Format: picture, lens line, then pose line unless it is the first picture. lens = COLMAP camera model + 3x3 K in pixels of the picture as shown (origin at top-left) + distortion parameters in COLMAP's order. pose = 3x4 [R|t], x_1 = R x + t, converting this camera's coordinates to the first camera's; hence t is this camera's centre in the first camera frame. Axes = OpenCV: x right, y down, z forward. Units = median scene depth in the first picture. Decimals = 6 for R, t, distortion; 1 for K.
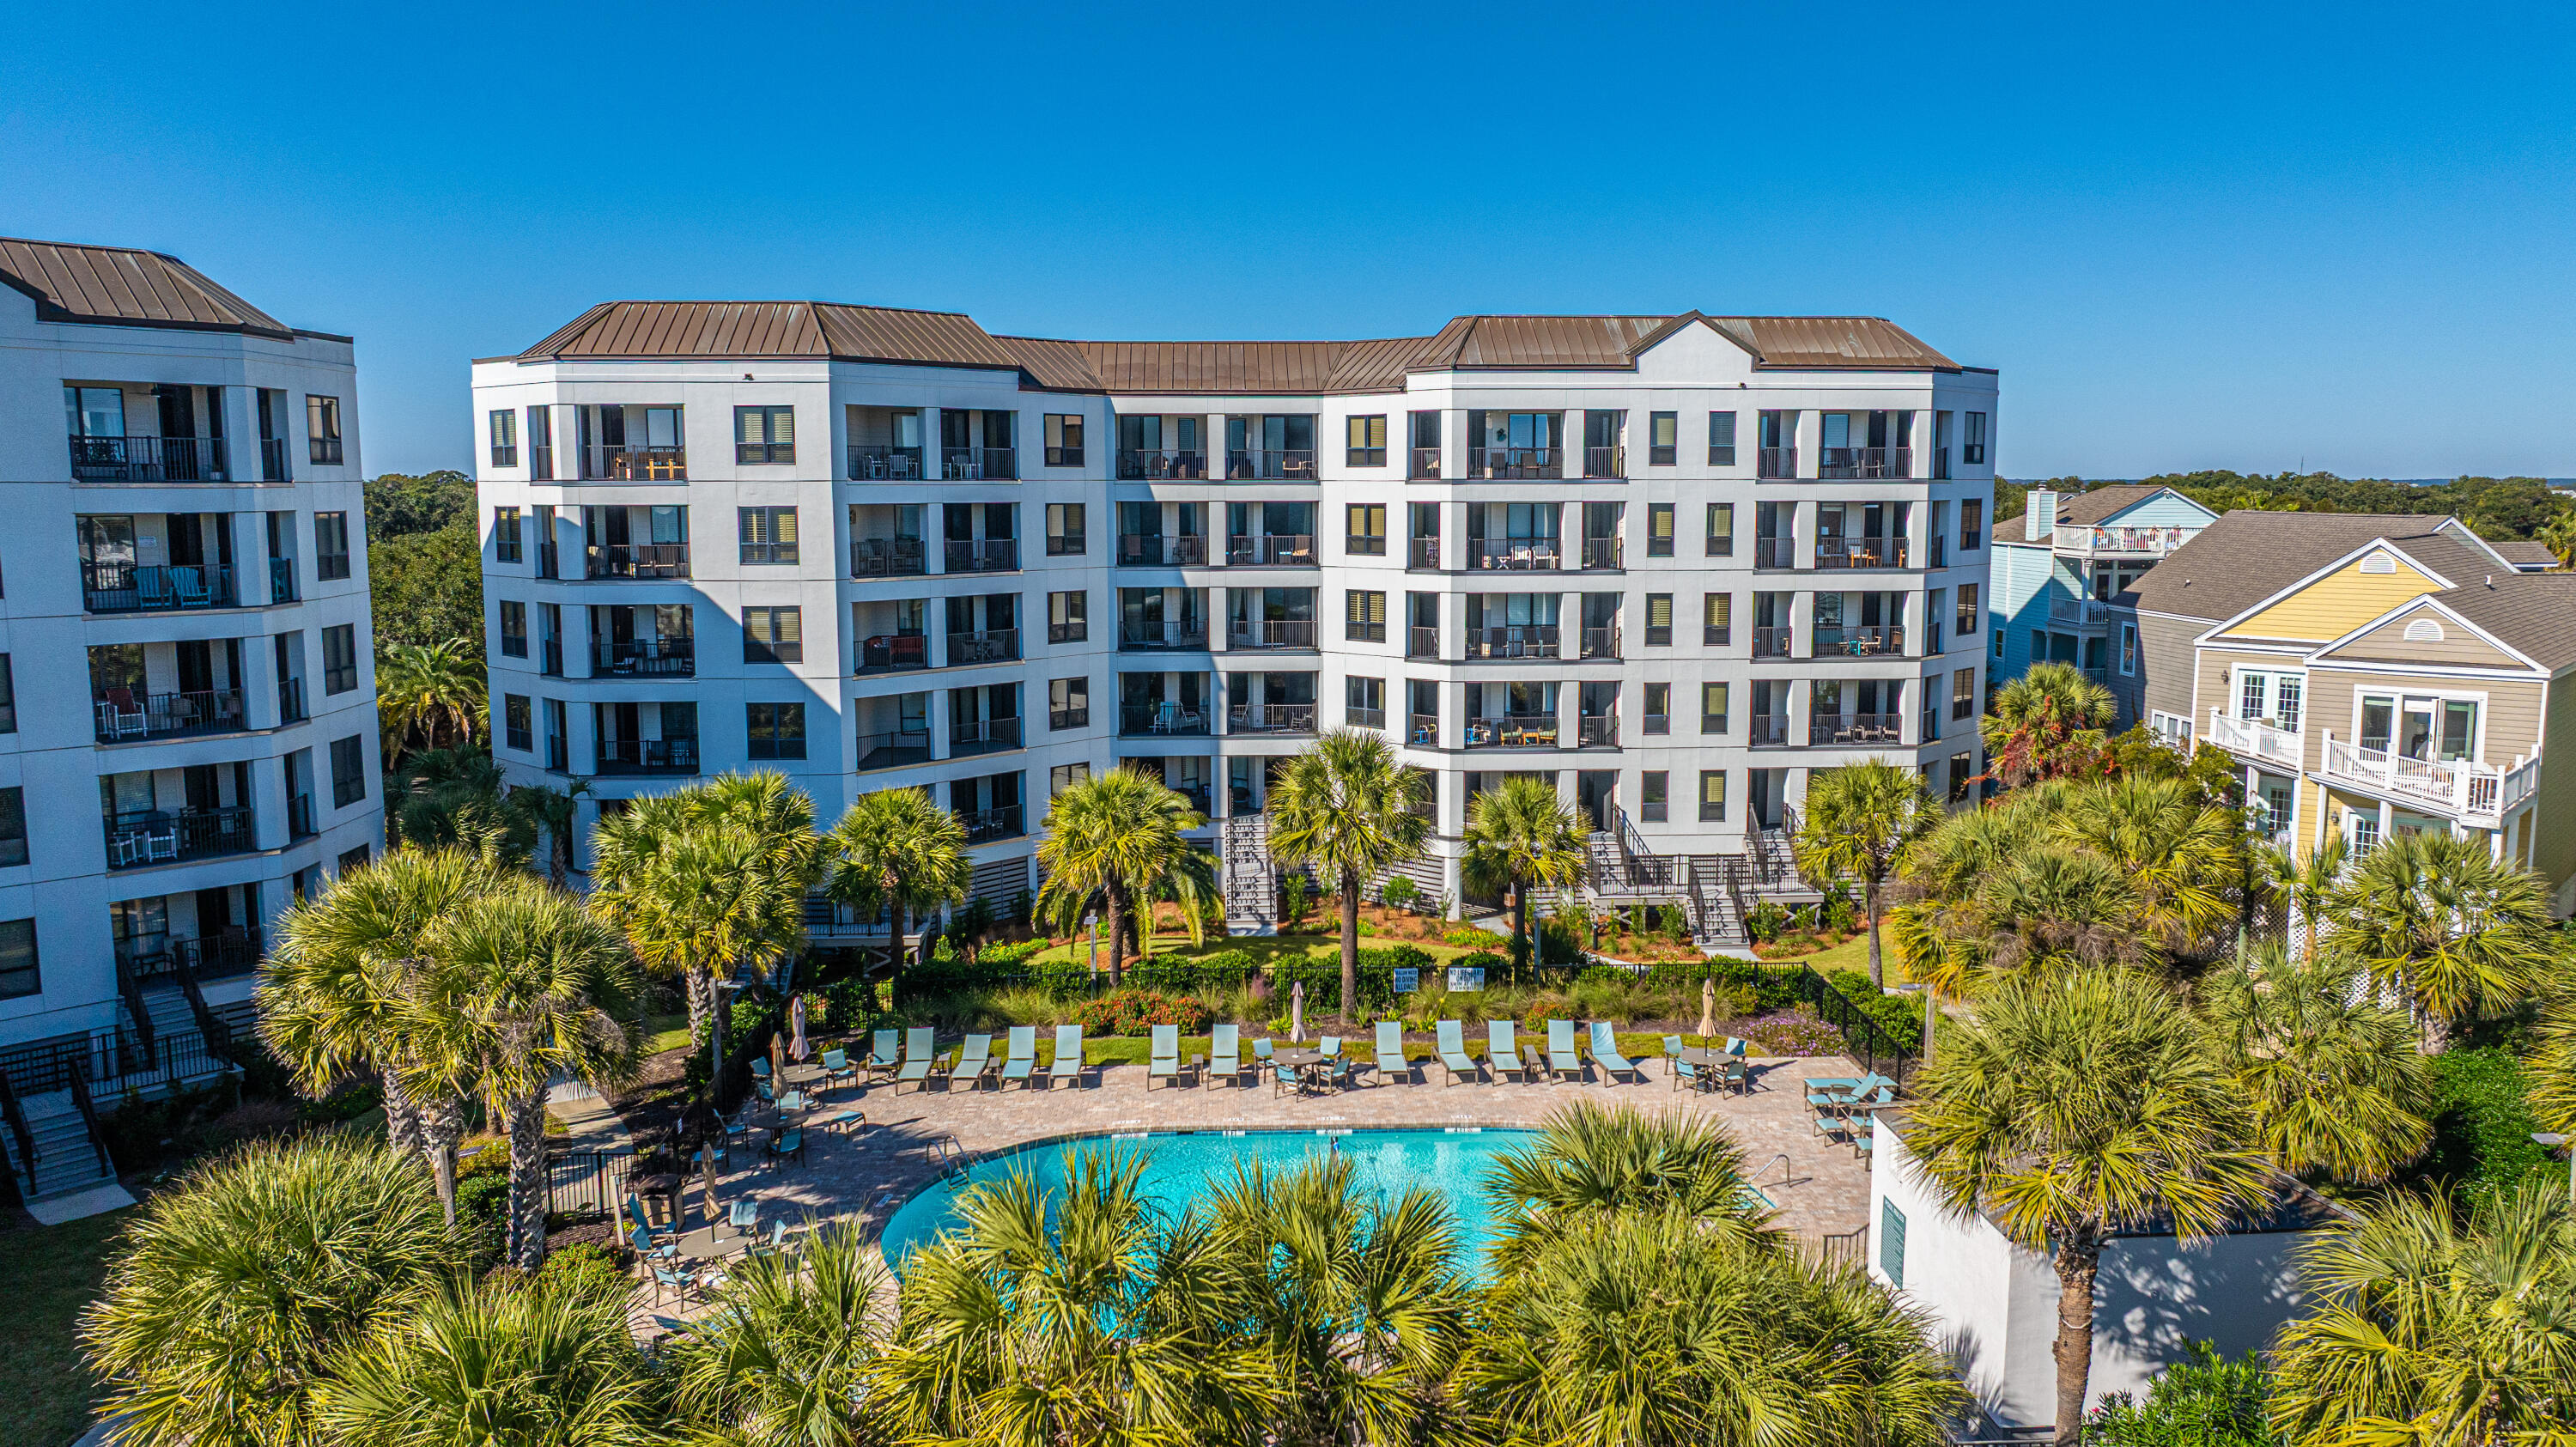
lens RADIAL K [[1808.2, 0, 1292.2], [0, 1808.2, 718.3], [0, 0, 1]] dist [-0.014674, -0.010210]
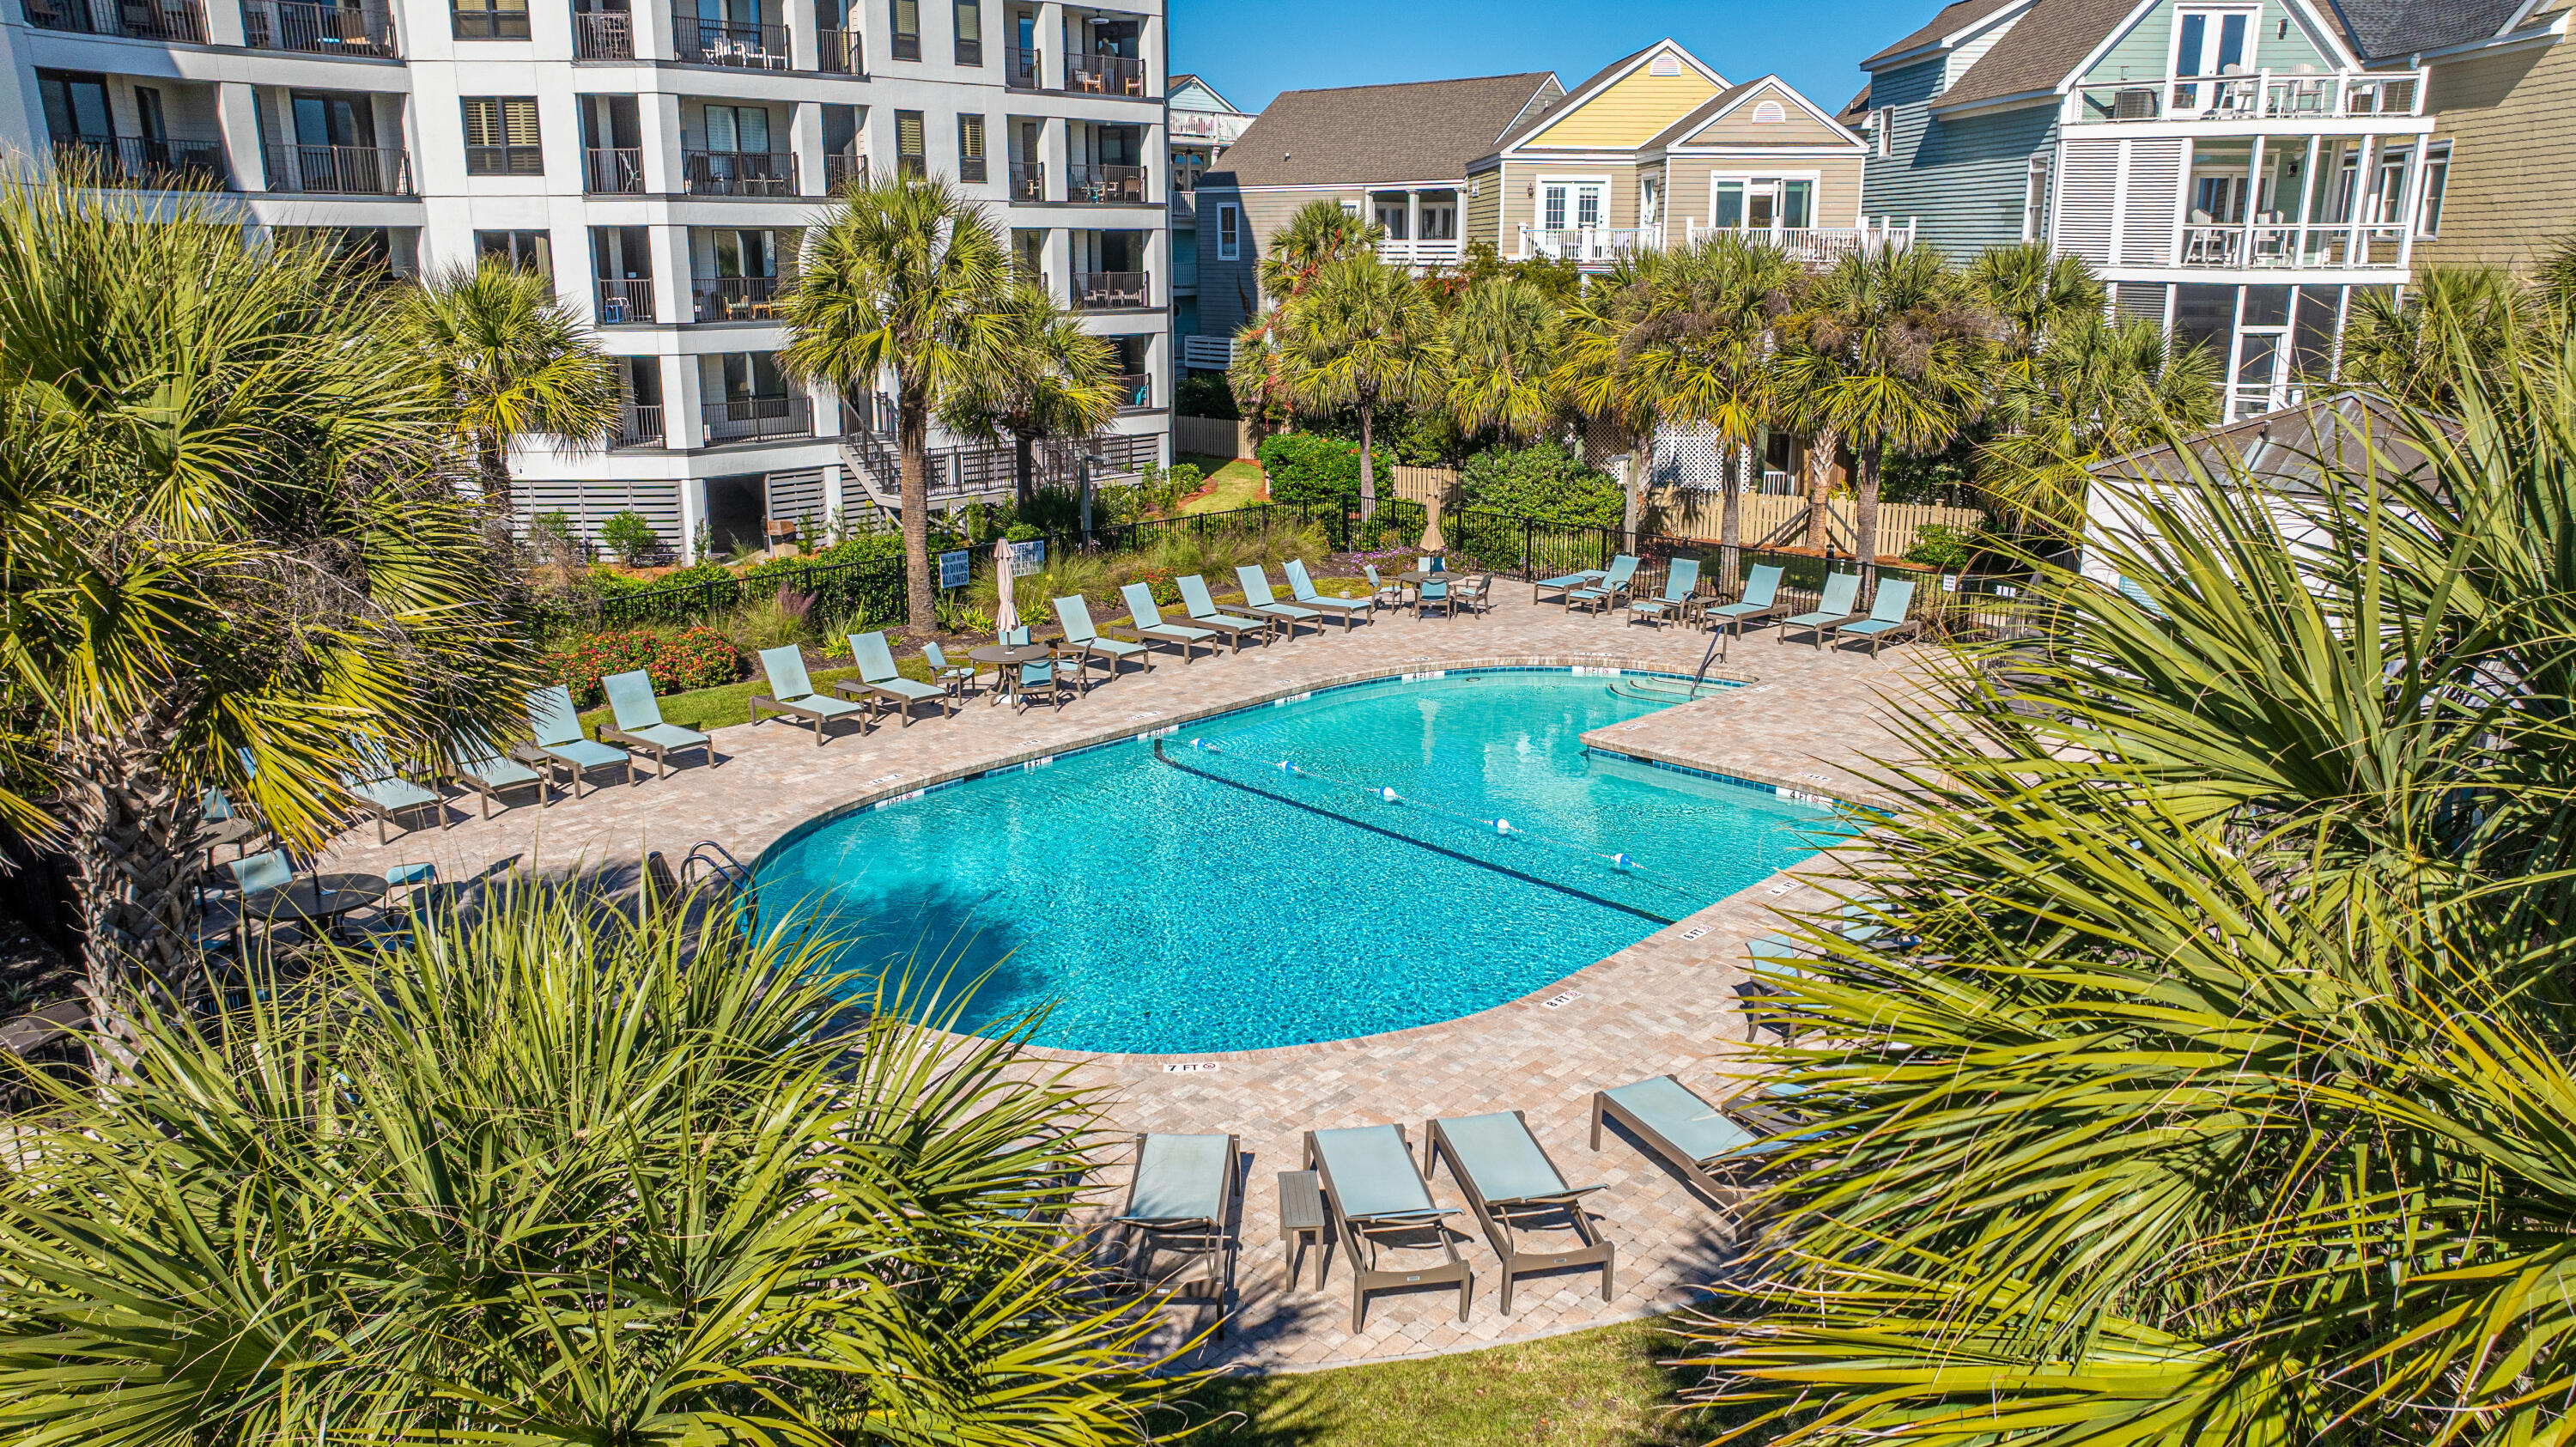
lens RADIAL K [[1804.9, 0, 1289.5], [0, 1804.9, 716.3], [0, 0, 1]] dist [-0.001422, -0.041901]
pose [[0.716228, -0.172642, 0.676174, -0.266784], [0.087479, 0.983485, 0.158445, 0.084337], [-0.692361, -0.054331, 0.719503, 0.338269]]
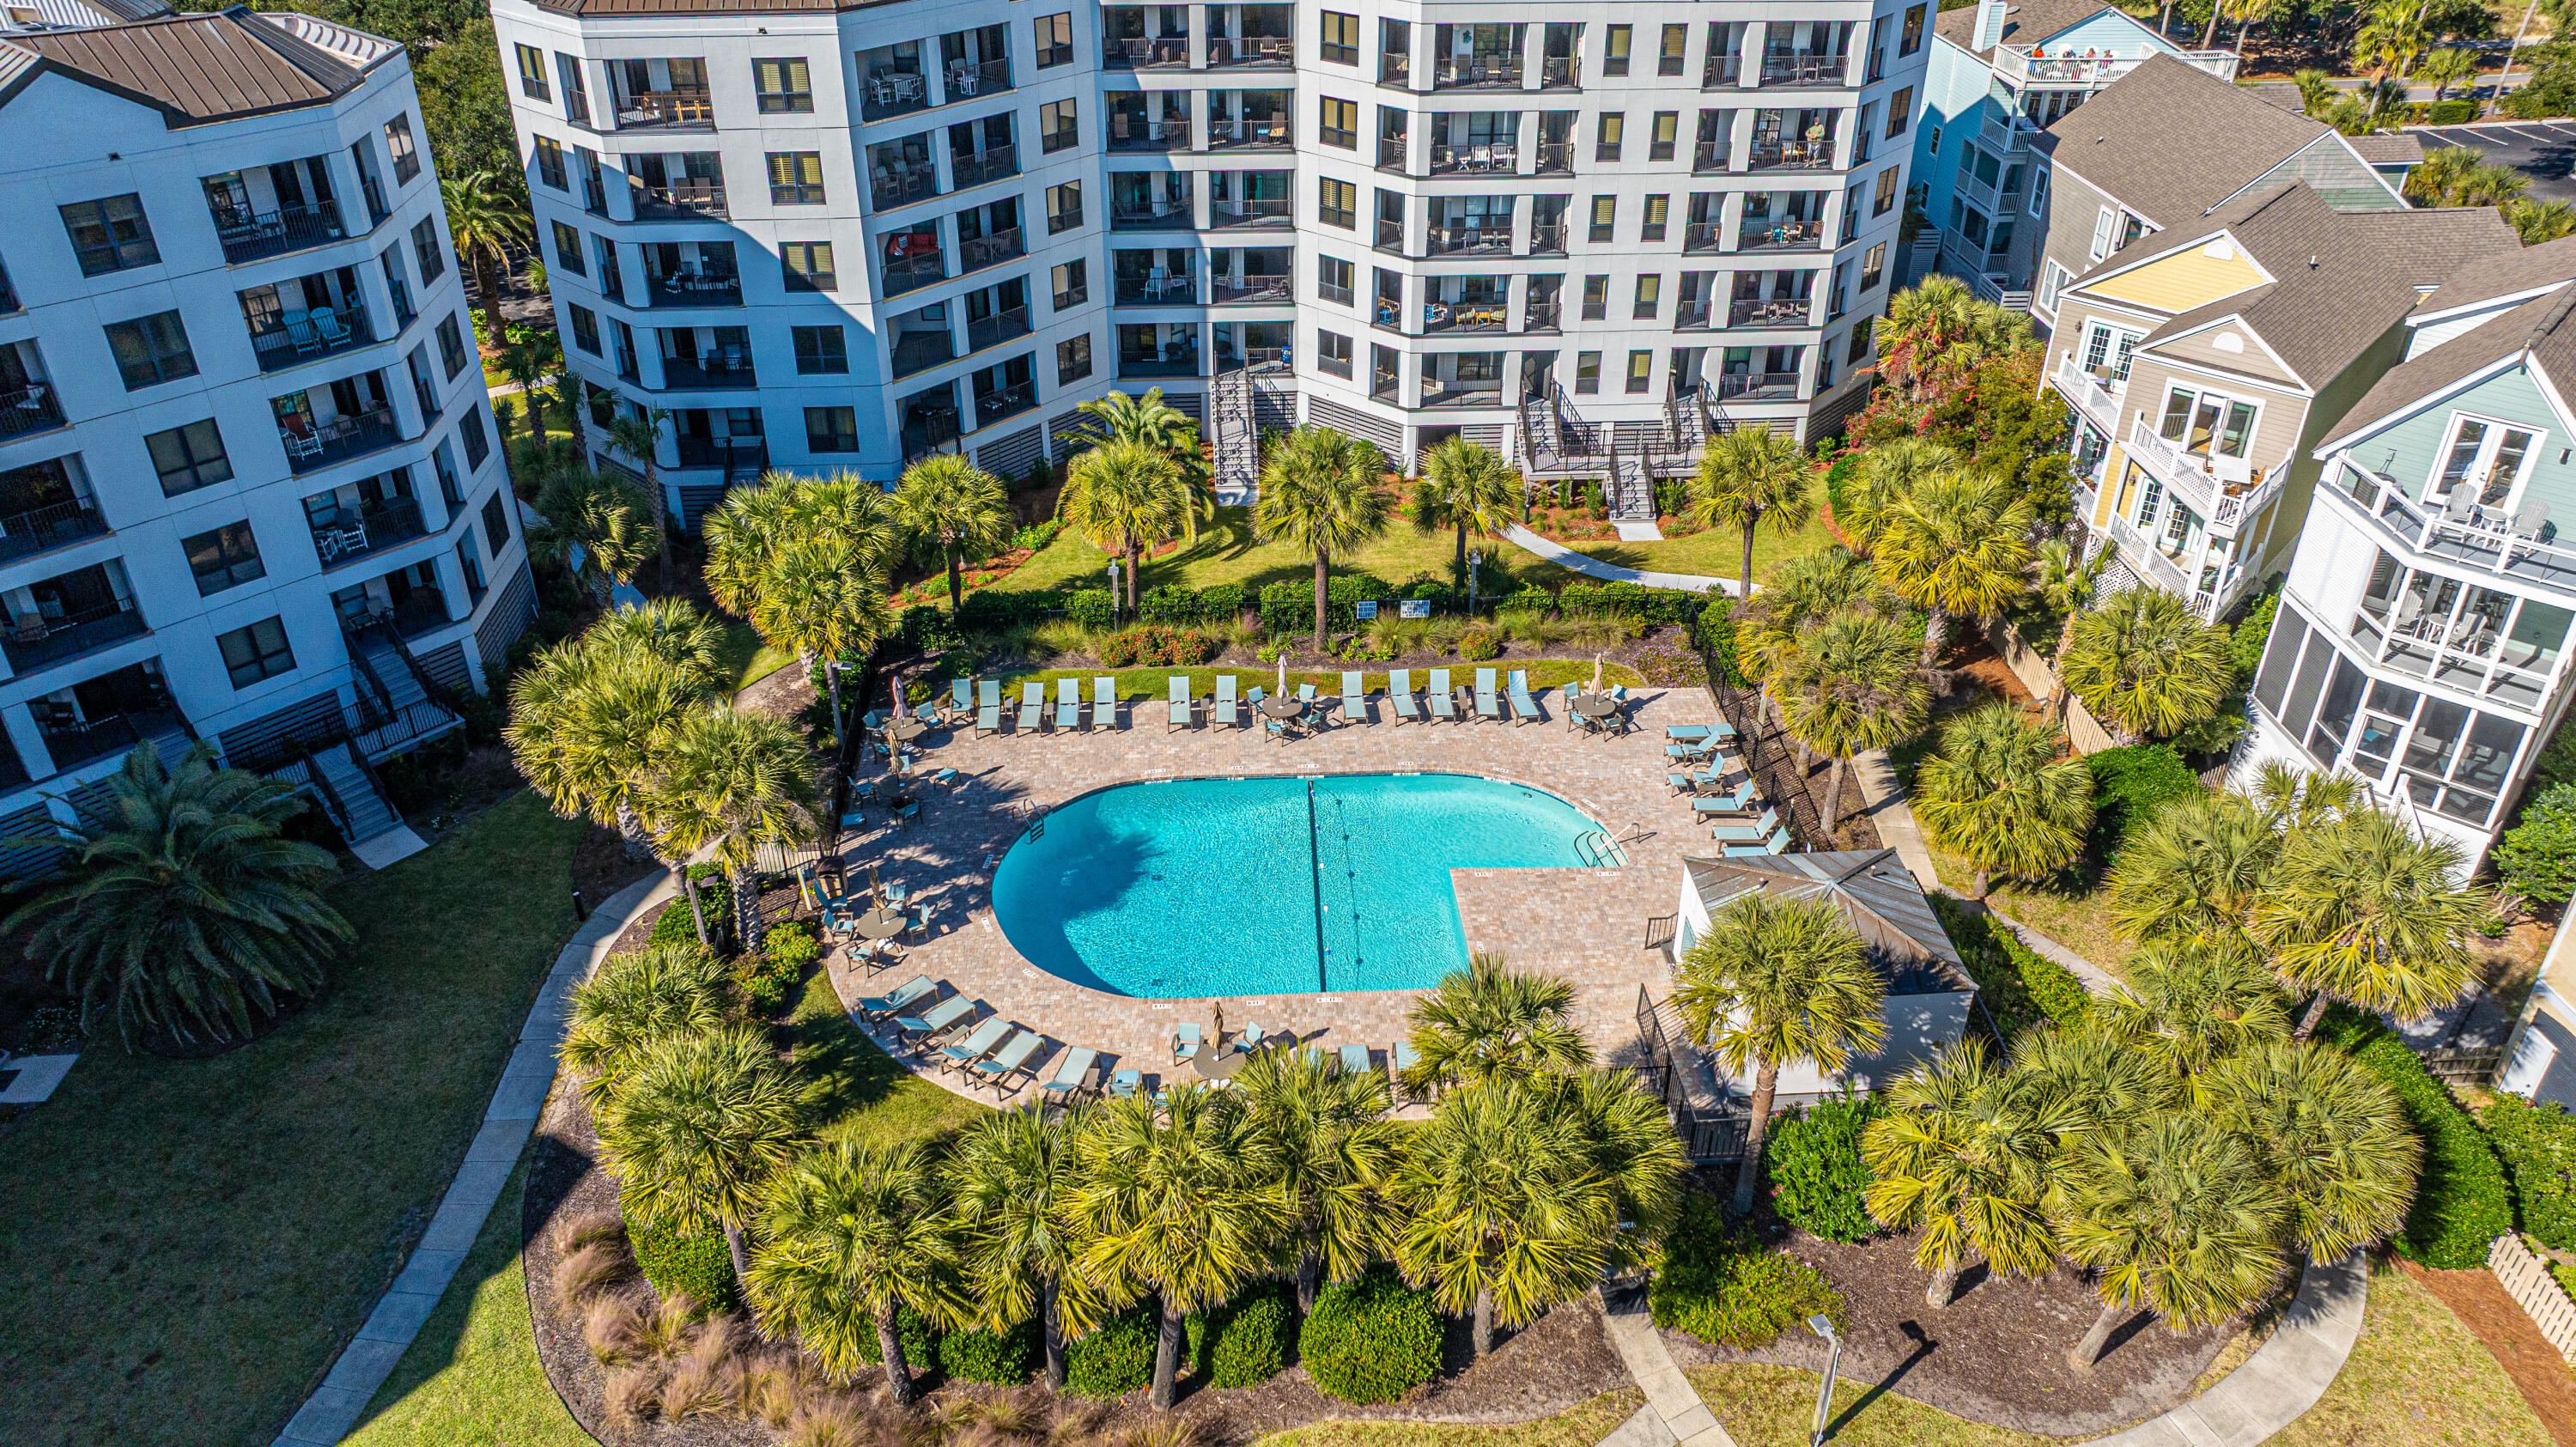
lens RADIAL K [[1804.9, 0, 1289.5], [0, 1804.9, 716.3], [0, 0, 1]] dist [-0.001422, -0.041901]
pose [[0.999828, -0.006853, 0.017217, -0.010395], [-0.000862, 0.910904, 0.412617, -0.250262], [-0.018510, -0.412561, 0.910742, -0.137475]]
